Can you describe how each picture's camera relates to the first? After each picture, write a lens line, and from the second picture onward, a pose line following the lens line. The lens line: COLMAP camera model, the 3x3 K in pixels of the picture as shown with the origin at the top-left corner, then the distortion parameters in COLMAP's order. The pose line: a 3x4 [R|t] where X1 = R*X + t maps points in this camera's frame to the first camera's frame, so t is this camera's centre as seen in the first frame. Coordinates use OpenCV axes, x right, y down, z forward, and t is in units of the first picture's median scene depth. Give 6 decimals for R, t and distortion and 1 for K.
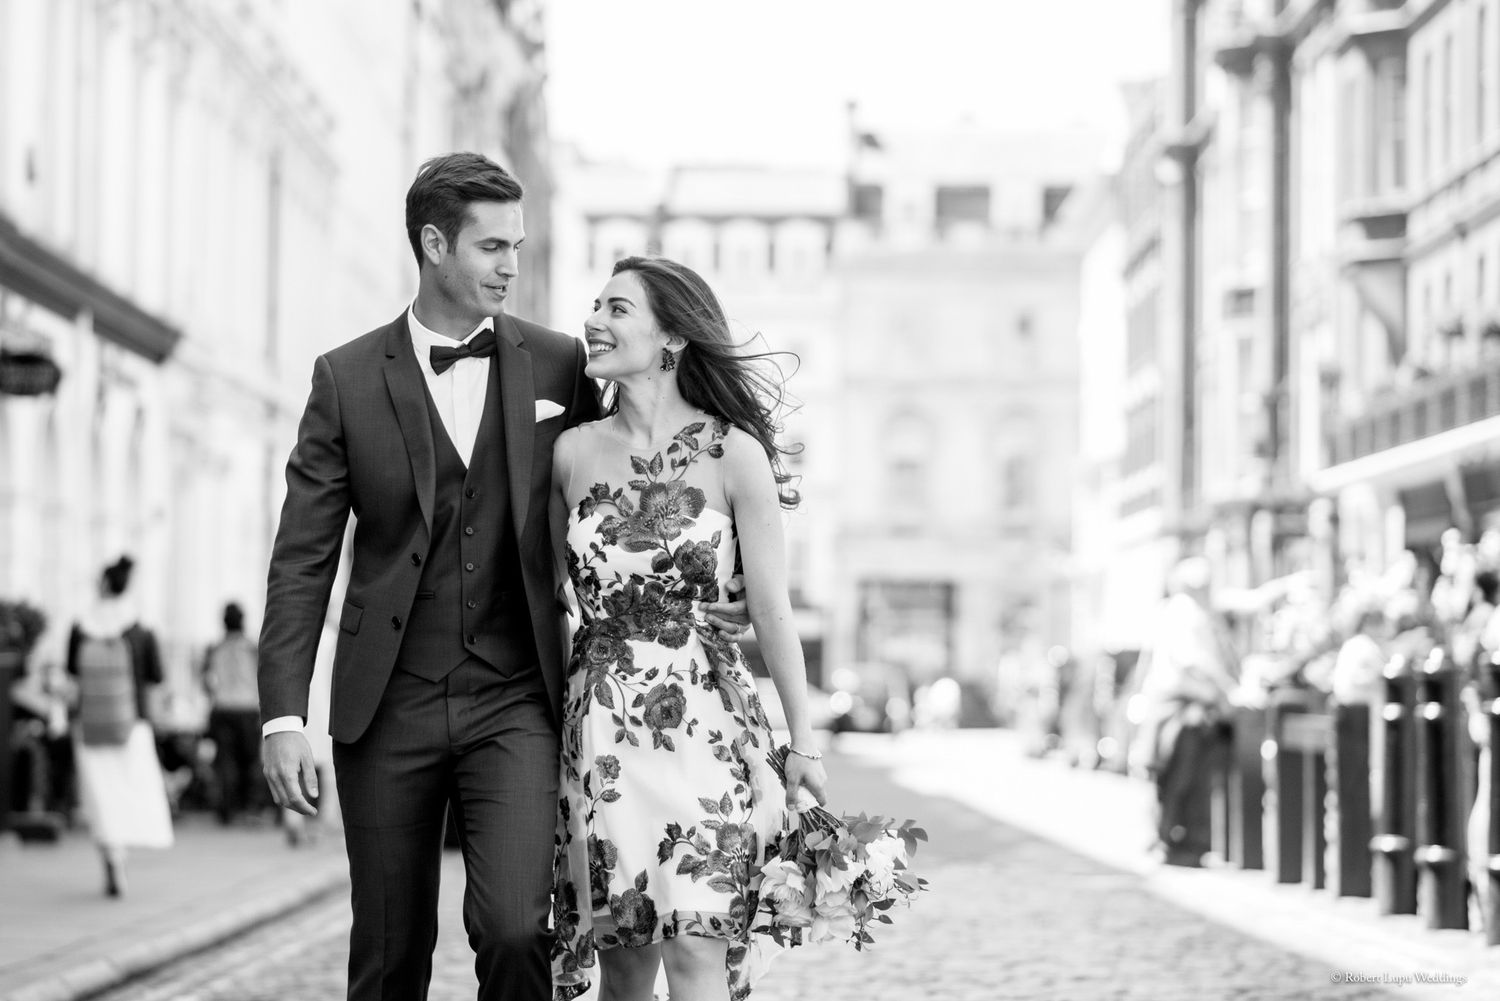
lens RADIAL K [[2663.3, 0, 723.3], [0, 2663.3, 499.4], [0, 0, 1]] dist [0.218443, 0.055167]
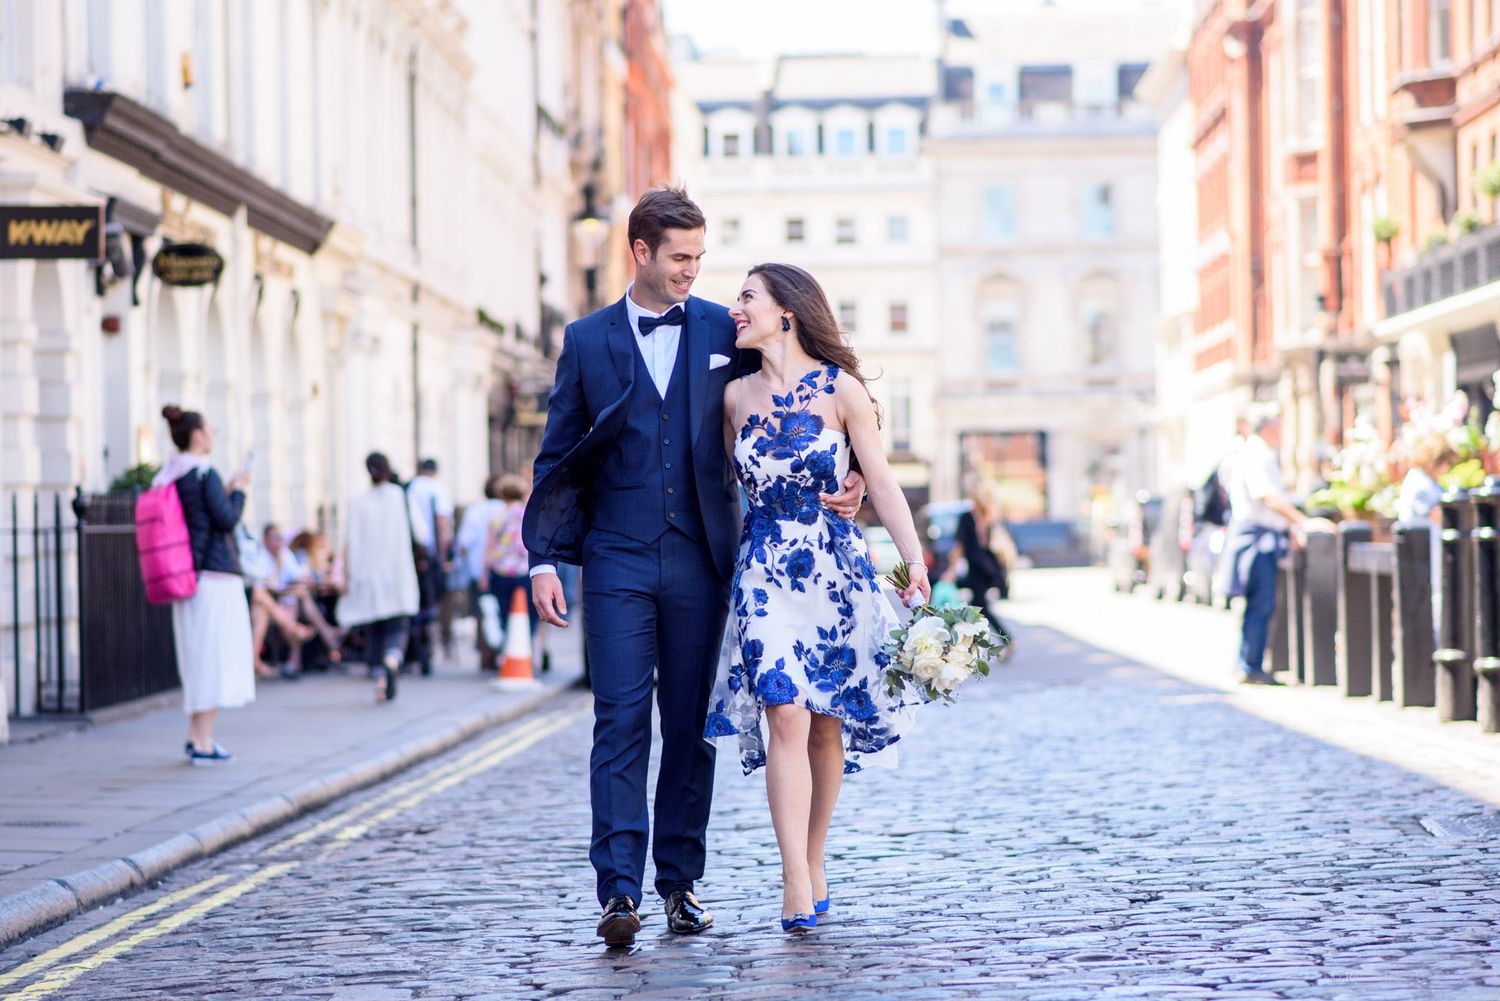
lens RADIAL K [[2663.3, 0, 723.3], [0, 2663.3, 499.4], [0, 0, 1]] dist [0.218443, 0.055167]
pose [[0.998631, -0.030880, -0.042213, -0.000415], [0.033306, 0.997759, 0.058034, -0.010006], [0.040326, -0.059361, 0.997422, -0.106468]]
